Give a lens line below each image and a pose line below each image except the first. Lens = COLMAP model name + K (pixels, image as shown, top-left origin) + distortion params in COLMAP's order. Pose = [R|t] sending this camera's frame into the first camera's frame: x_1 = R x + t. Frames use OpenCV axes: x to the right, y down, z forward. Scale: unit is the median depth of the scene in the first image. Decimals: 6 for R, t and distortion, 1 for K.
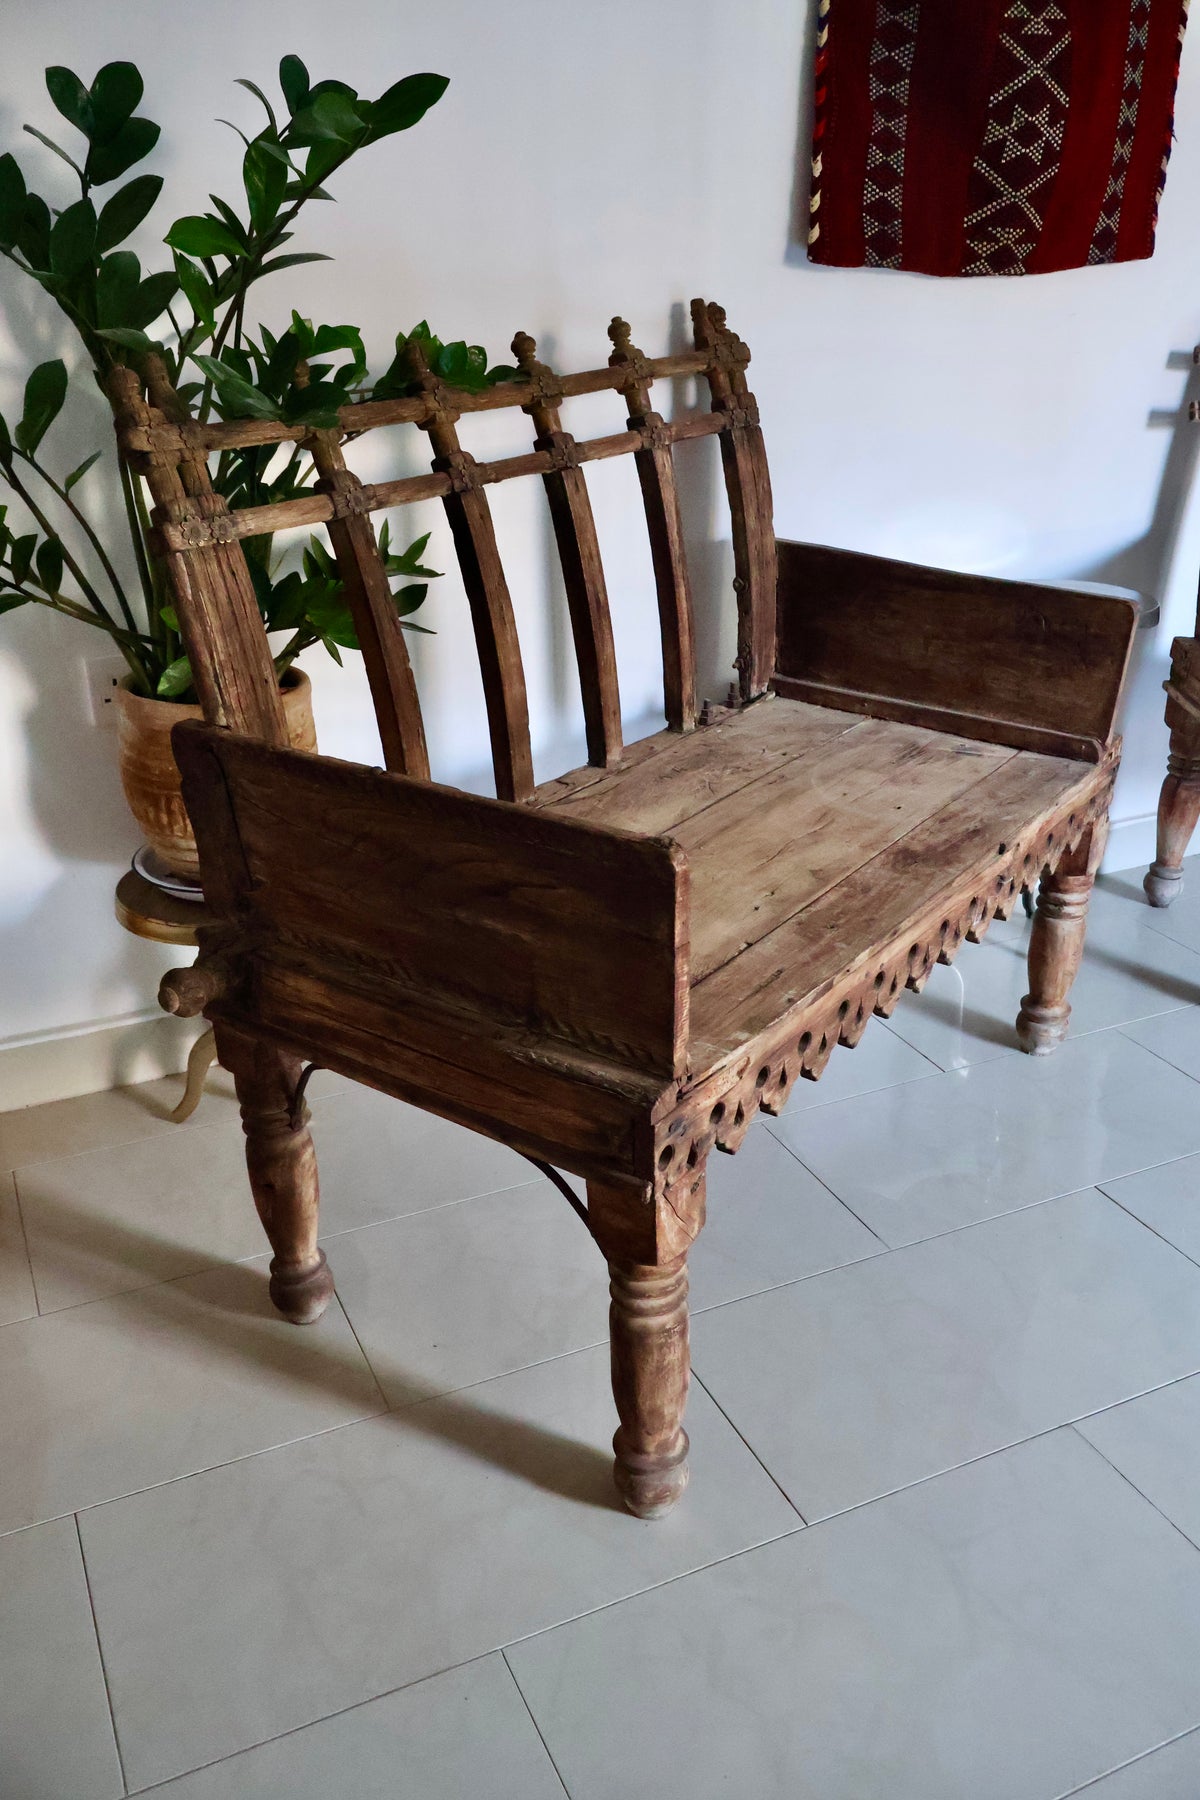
lens RADIAL K [[1496.9, 0, 609.6], [0, 1496.9, 906.7], [0, 0, 1]] dist [-0.003833, 0.000981]
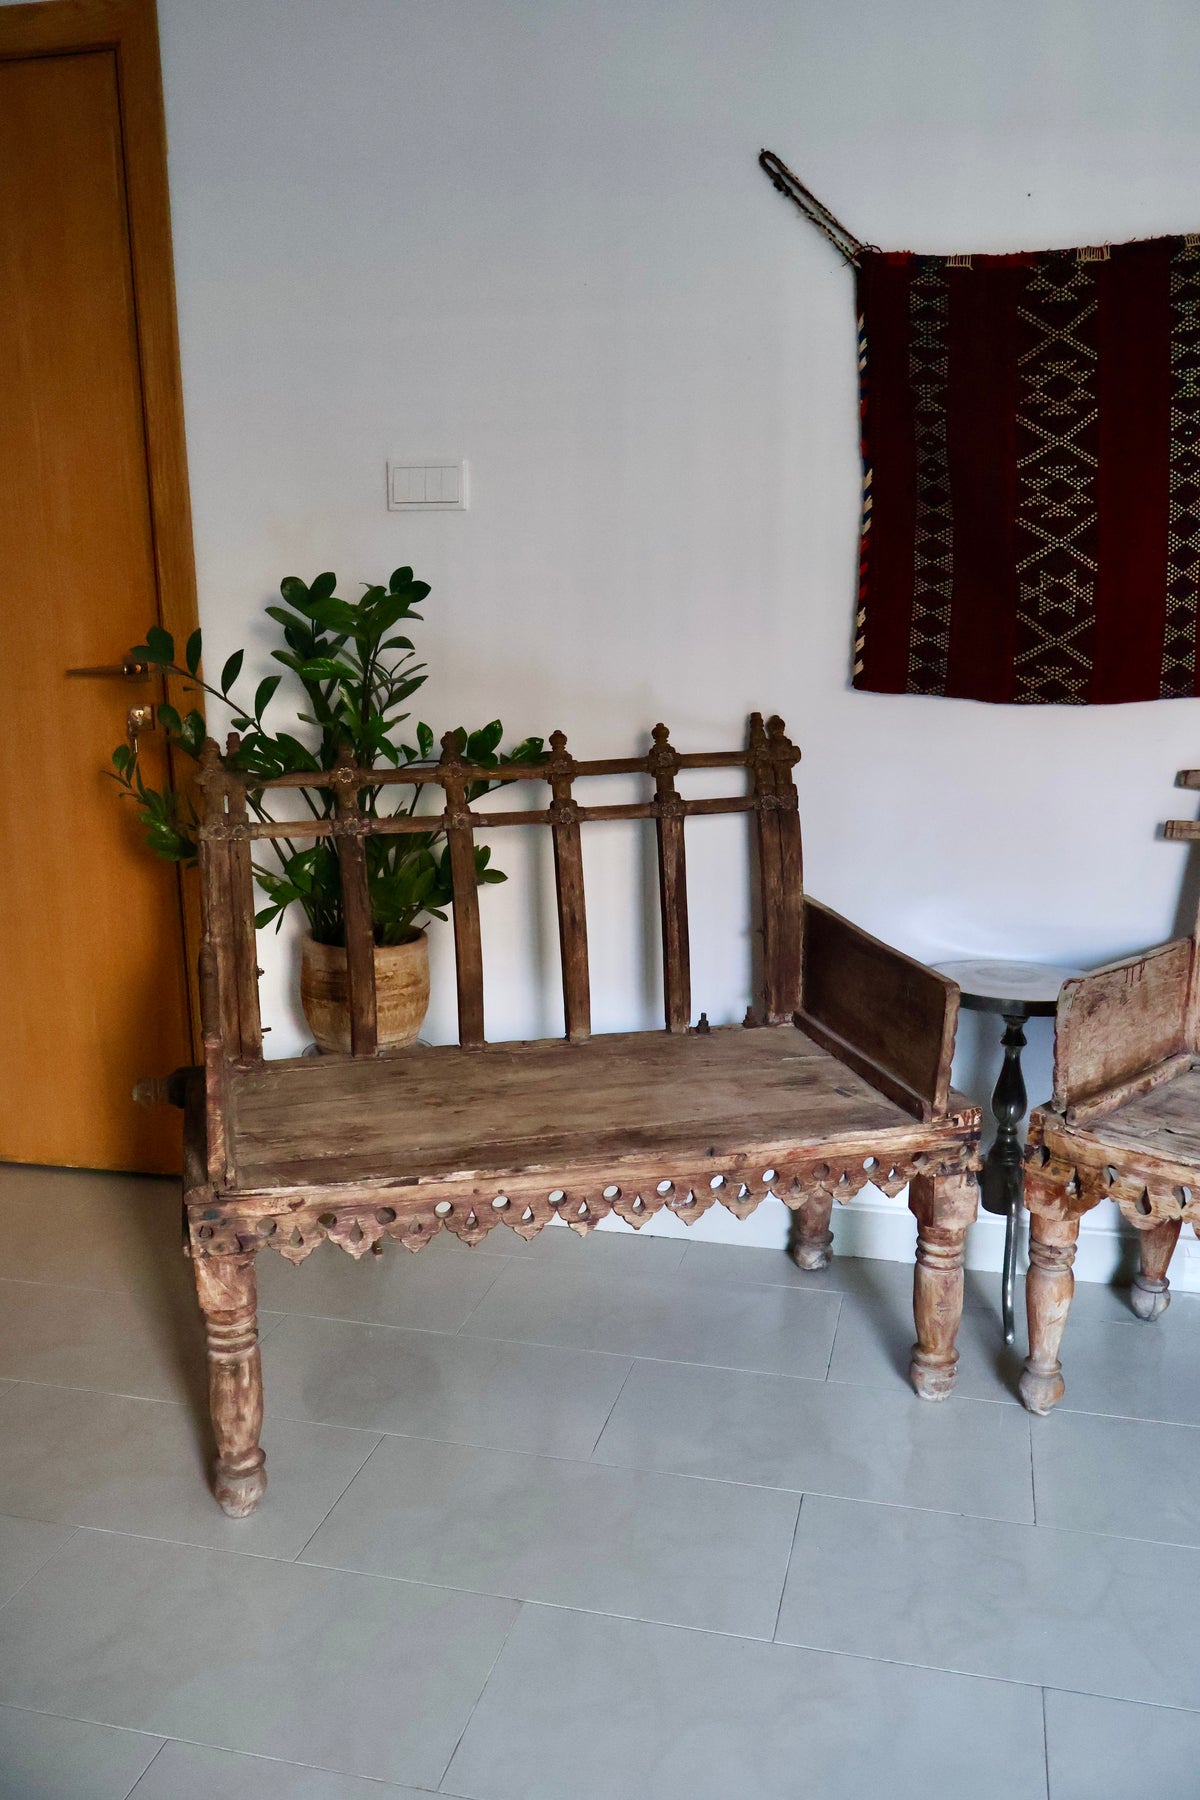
lens RADIAL K [[1492.2, 0, 608.3], [0, 1492.2, 897.9], [0, 0, 1]] dist [-0.005848, 0.006229]
pose [[0.775370, 0.125963, -0.618817, 0.787393], [-0.261969, 0.955771, -0.133692, -0.043813], [0.574607, 0.265771, 0.774075, -0.039810]]
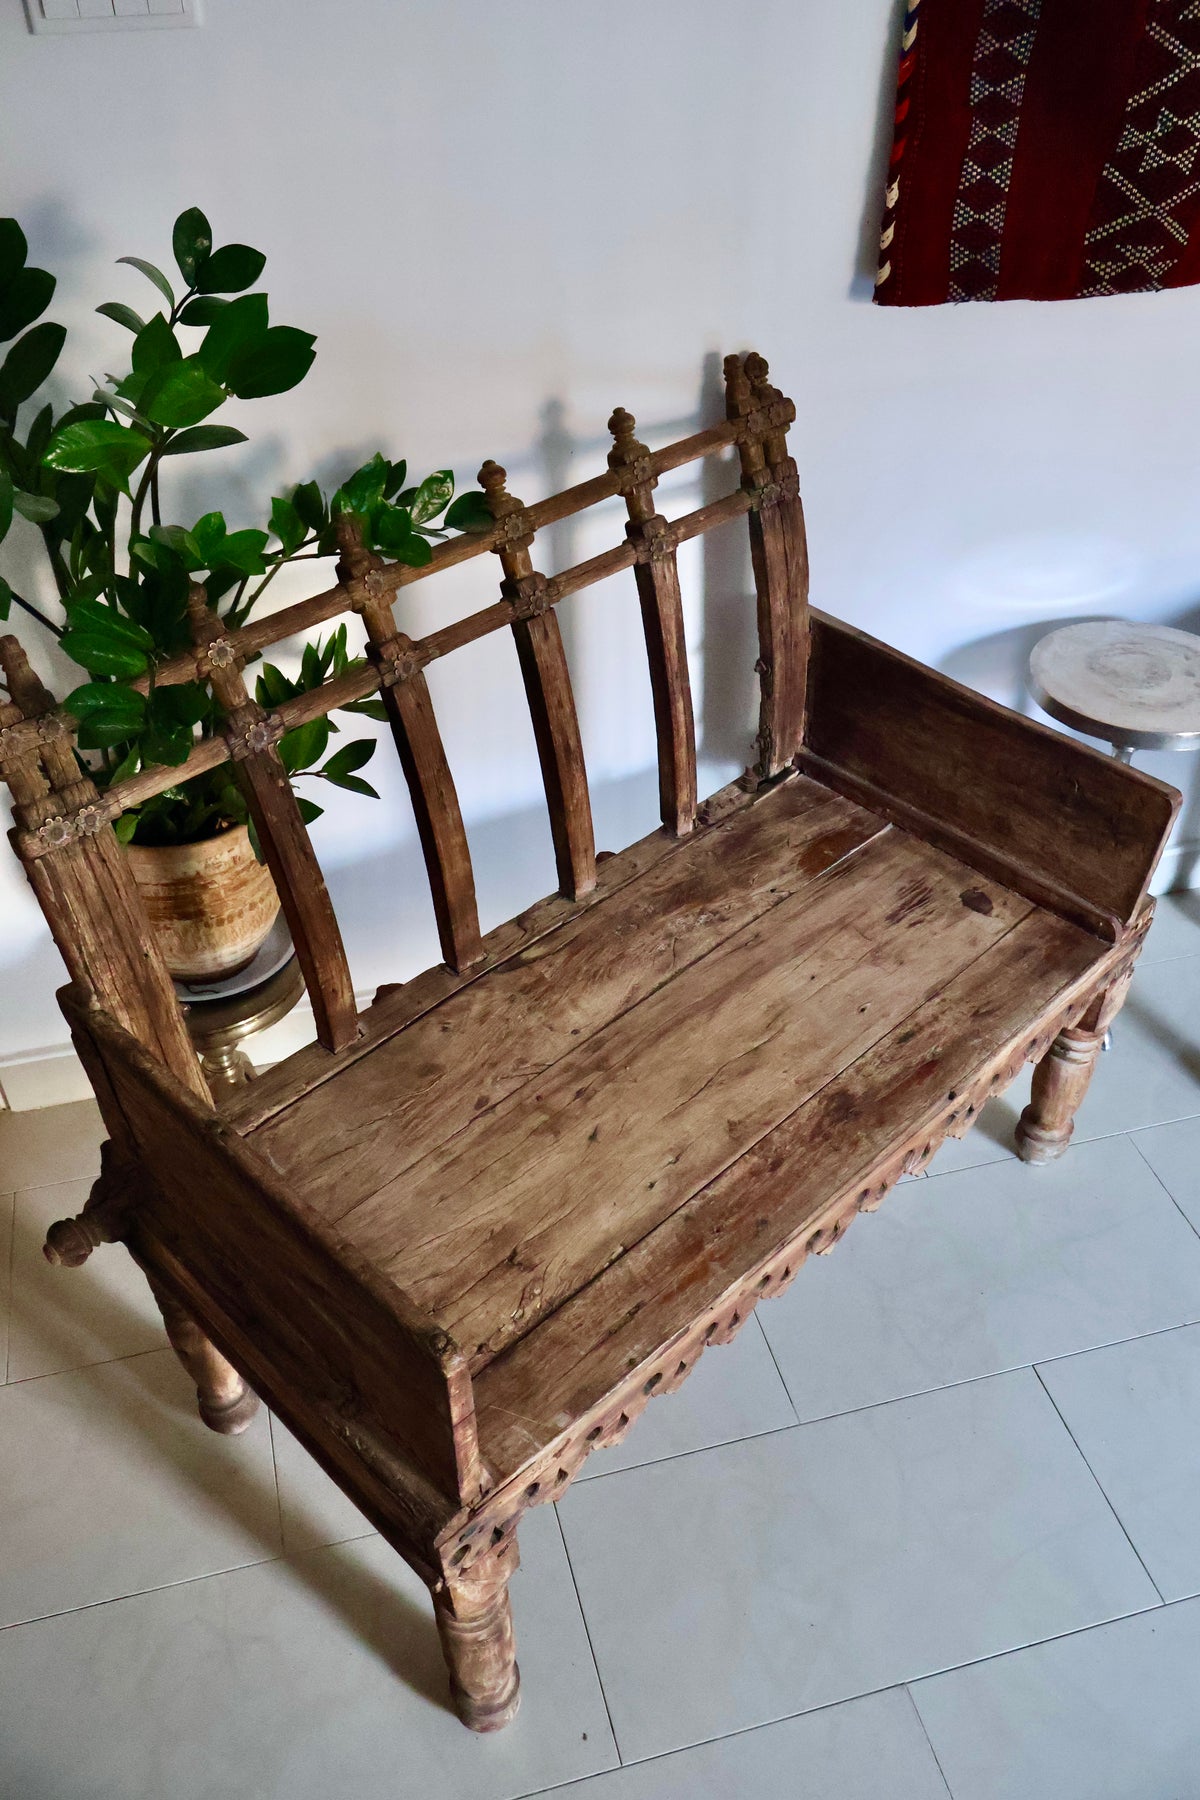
lens RADIAL K [[1492.2, 0, 608.3], [0, 1492.2, 897.9], [0, 0, 1]] dist [-0.005848, 0.006229]
pose [[0.984913, 0.110432, -0.133230, 0.137388], [-0.070462, 0.959117, 0.274099, -0.338571], [0.158053, -0.260576, 0.952428, 0.094085]]
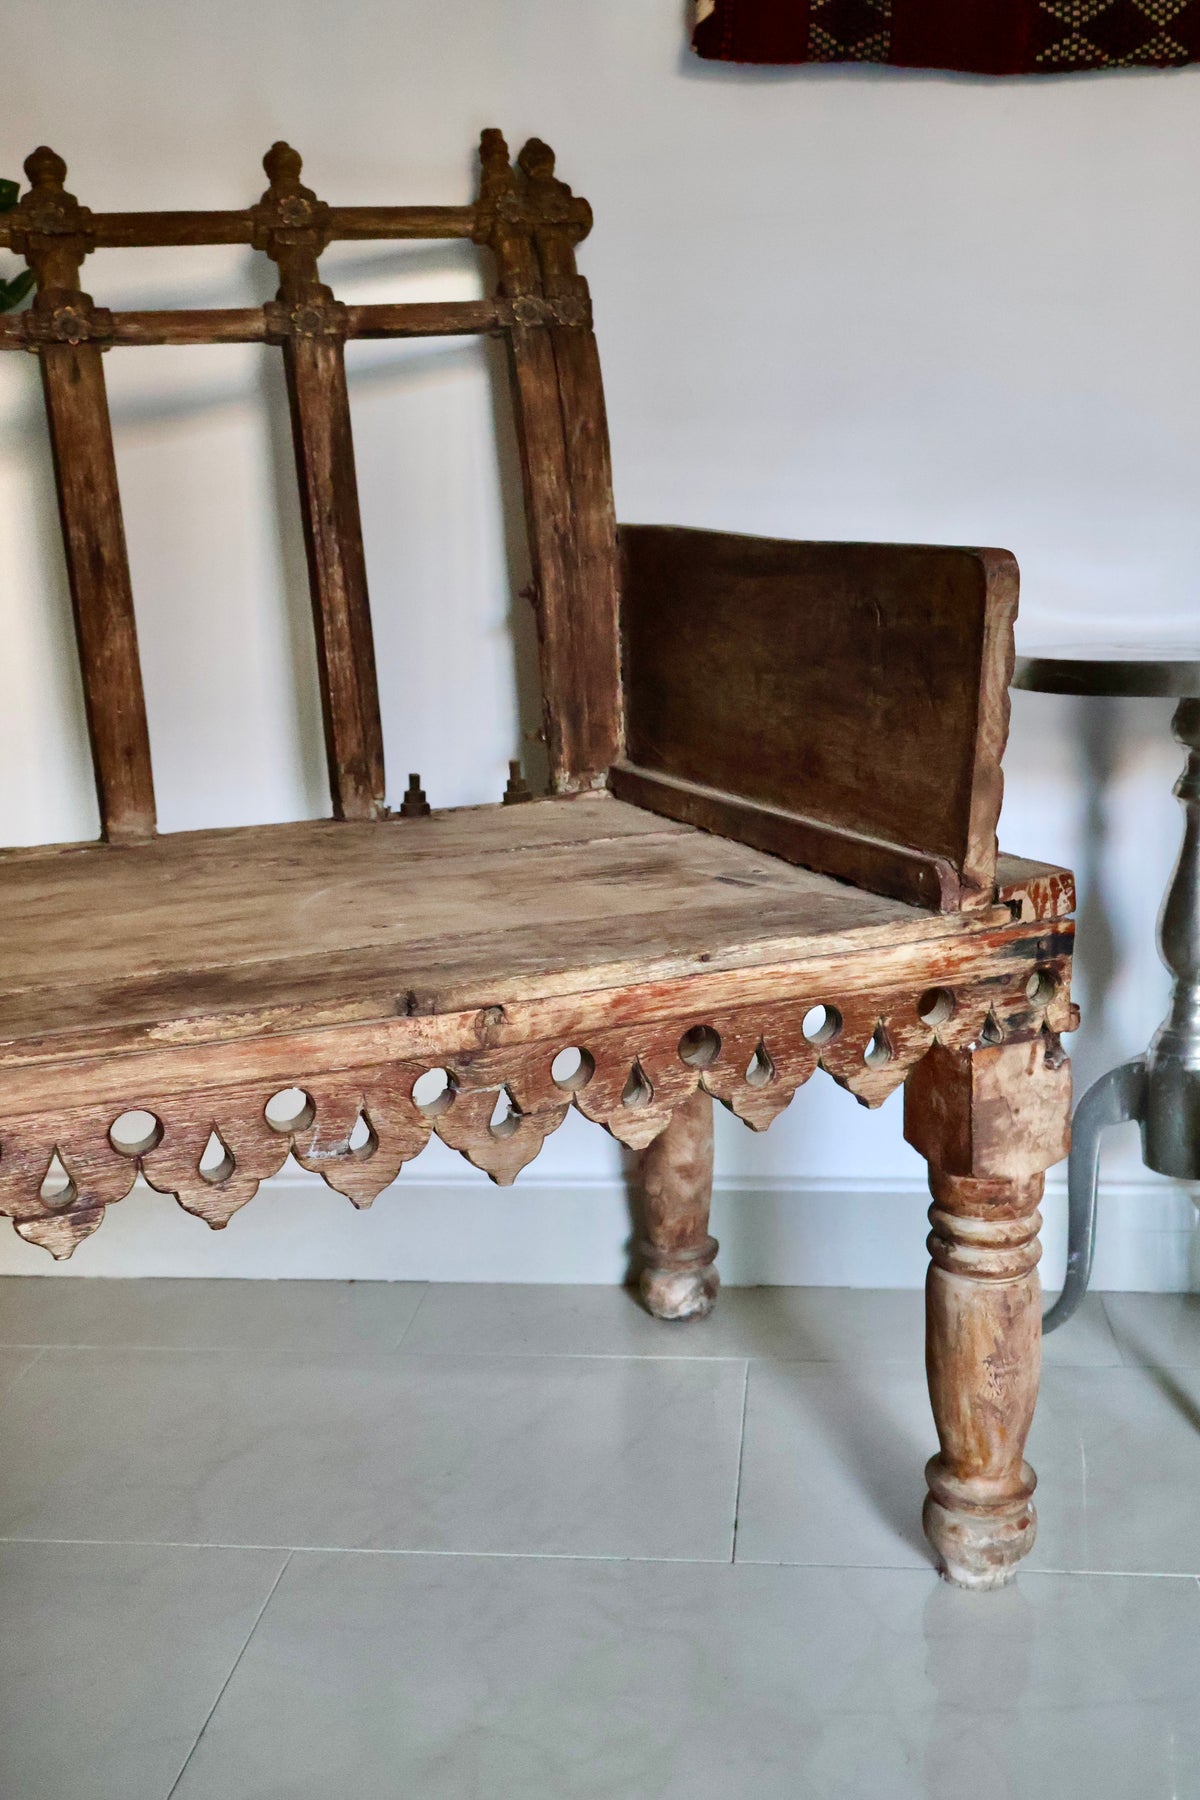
lens RADIAL K [[1842.4, 0, 612.9], [0, 1842.4, 899.7], [0, 0, 1]] dist [-0.003938, 0.008894]
pose [[0.853082, 0.077244, -0.516027, 0.511984], [-0.186582, 0.968749, -0.163440, 0.009453], [0.487276, 0.235709, 0.840835, 0.470286]]
